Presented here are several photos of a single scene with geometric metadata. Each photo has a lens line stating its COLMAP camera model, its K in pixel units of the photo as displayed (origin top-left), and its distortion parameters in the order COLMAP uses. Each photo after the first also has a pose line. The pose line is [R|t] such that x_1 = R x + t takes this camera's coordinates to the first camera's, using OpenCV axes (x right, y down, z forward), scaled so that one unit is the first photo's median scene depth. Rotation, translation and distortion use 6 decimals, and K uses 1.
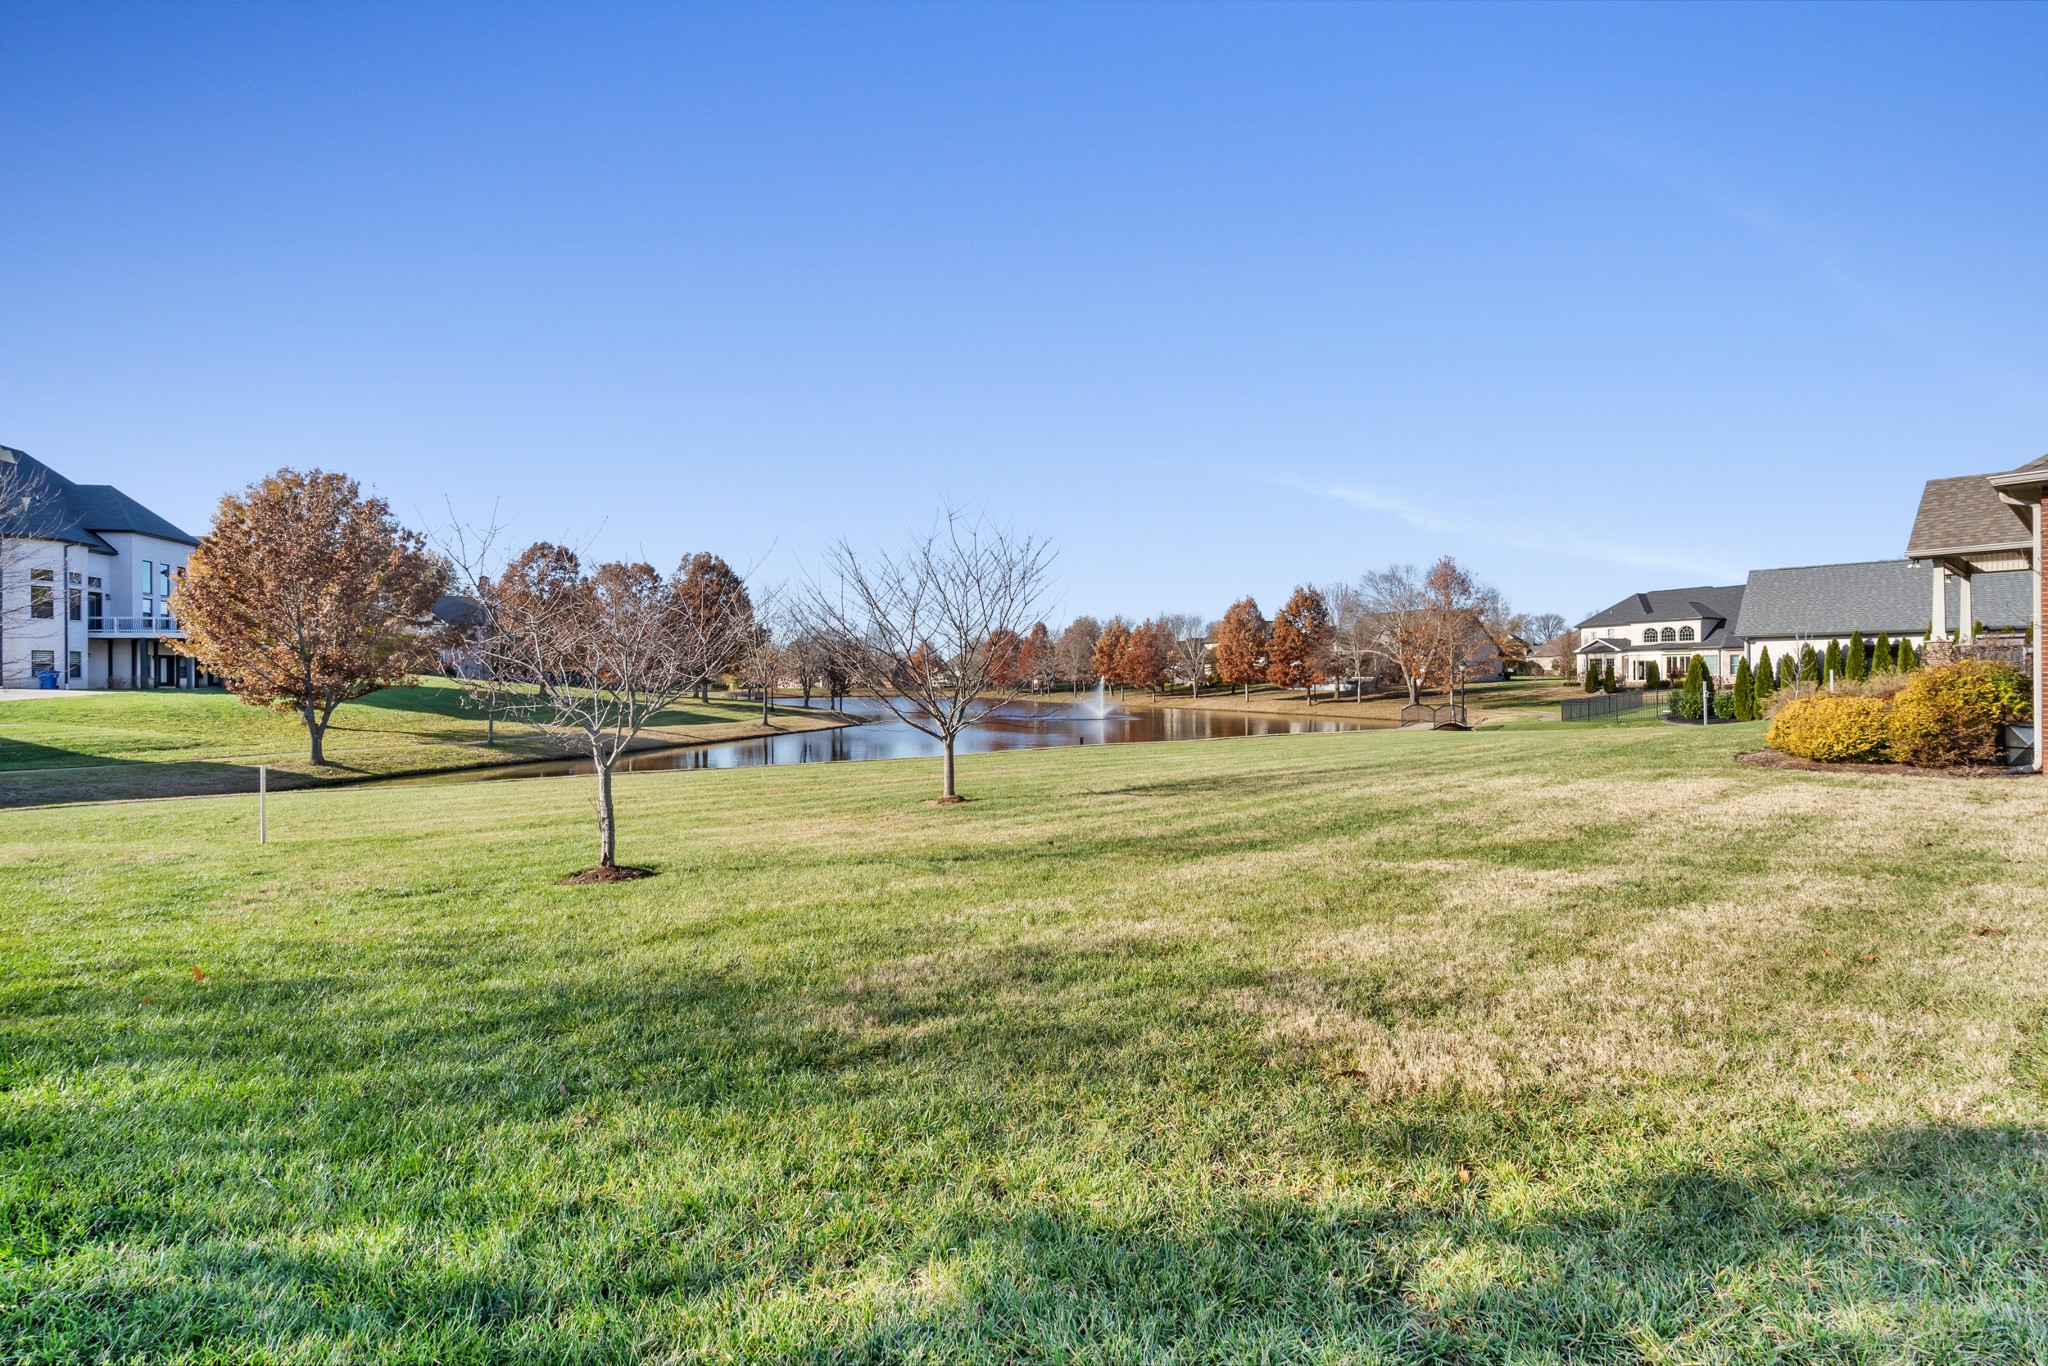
lens RADIAL K [[935.4, 0, 1028.1], [0, 935.4, 680.8], [0, 0, 1]] dist [-0.000177, 0.000122]
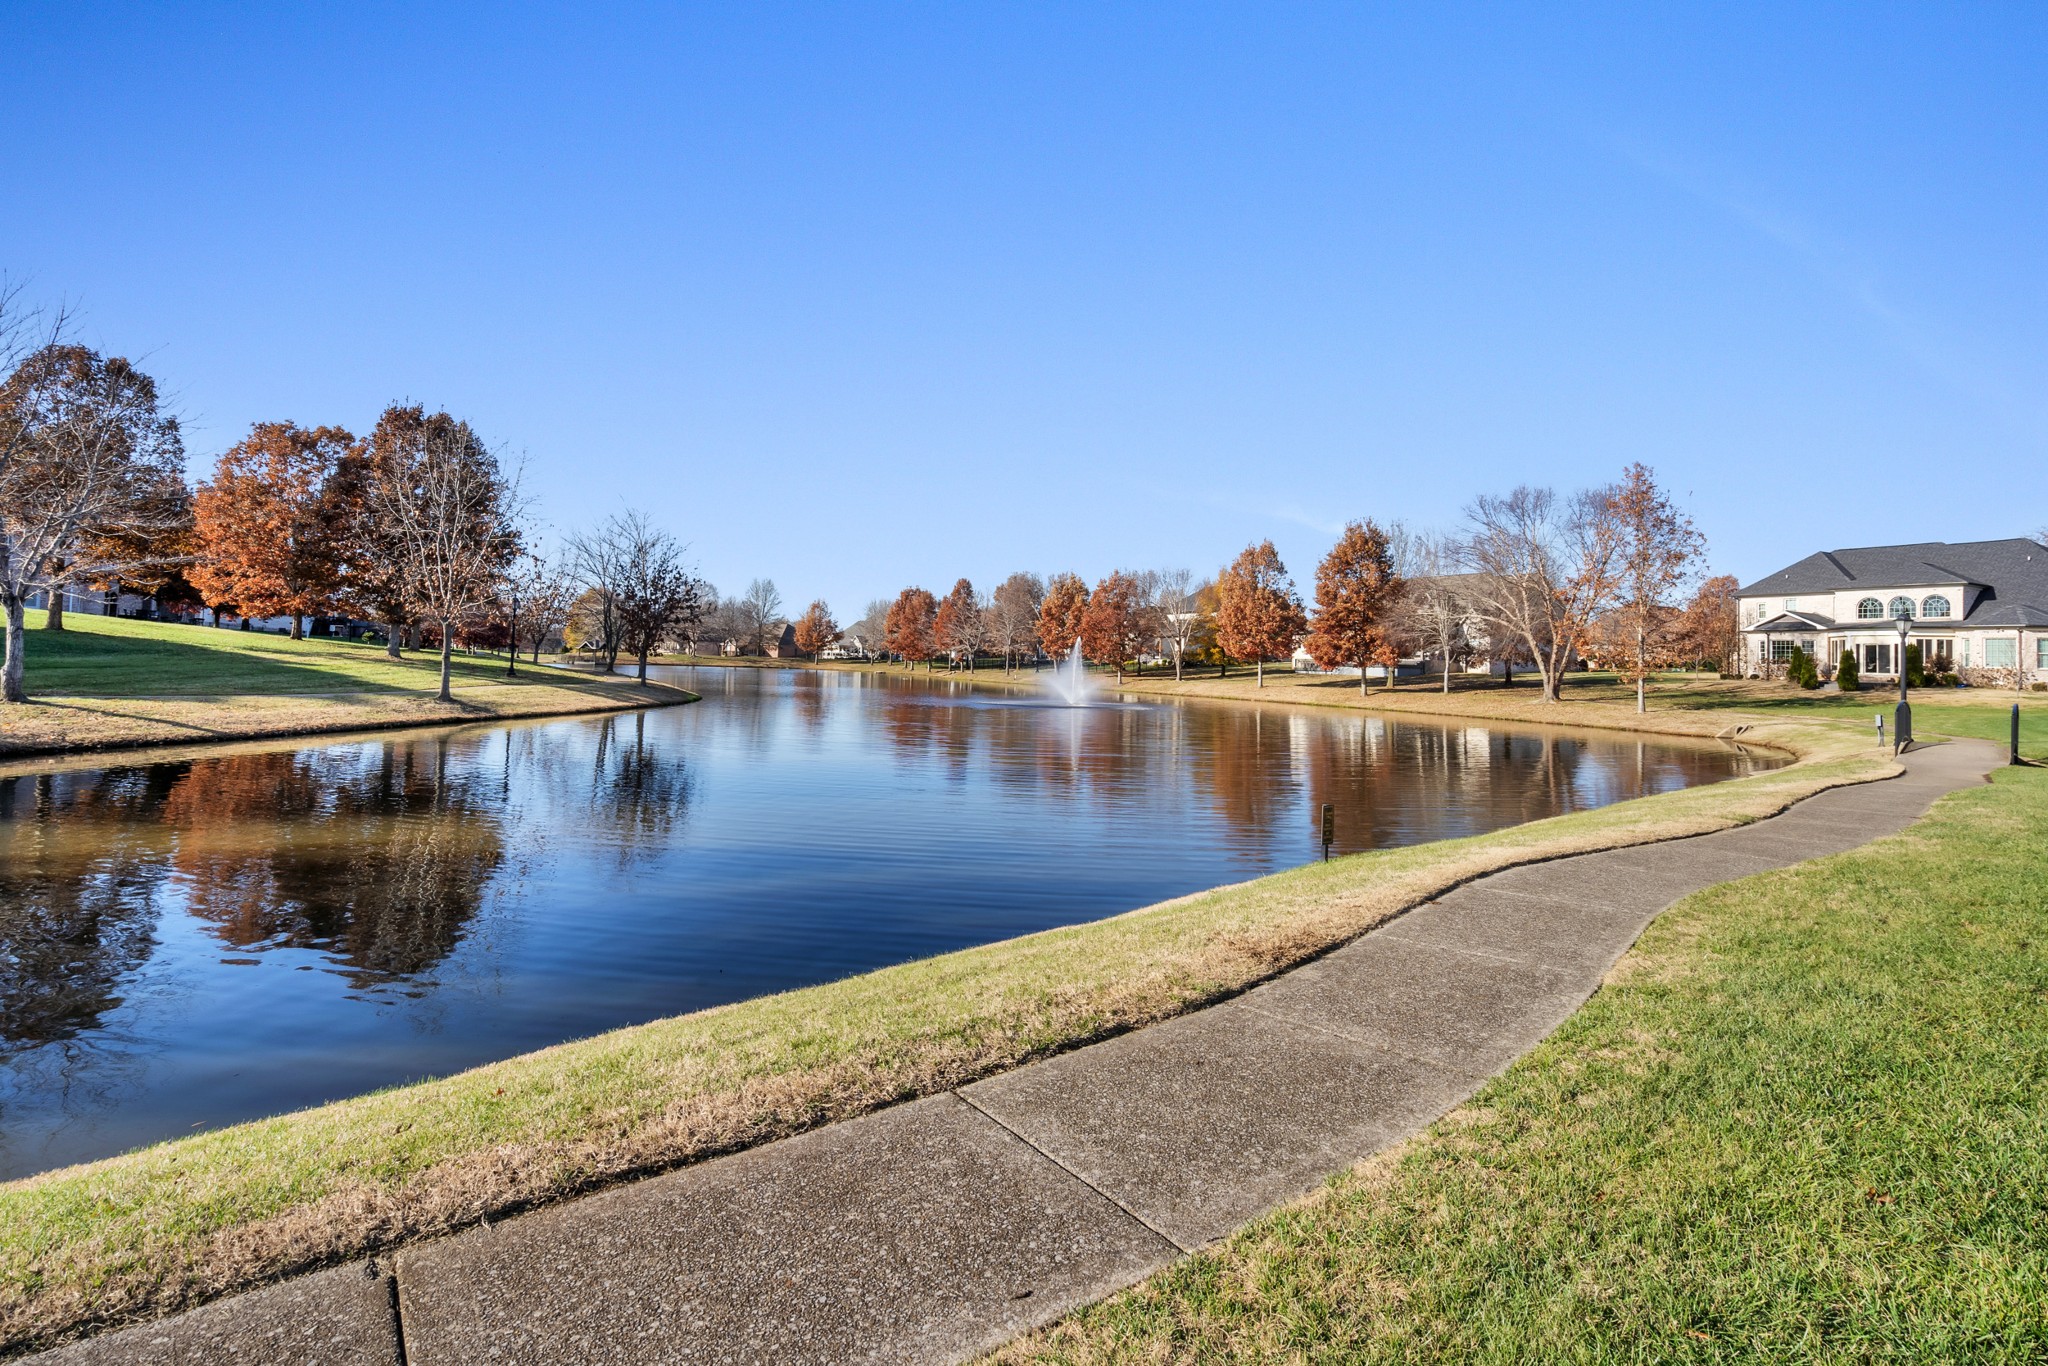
lens RADIAL K [[935.4, 0, 1028.1], [0, 935.4, 680.8], [0, 0, 1]] dist [-0.000177, 0.000122]
pose [[0.994055, 0.034045, 0.103424, -0.020326], [-0.035798, 0.999244, 0.015141, 0.016020], [-0.102830, -0.018753, 0.994522, 0.372205]]
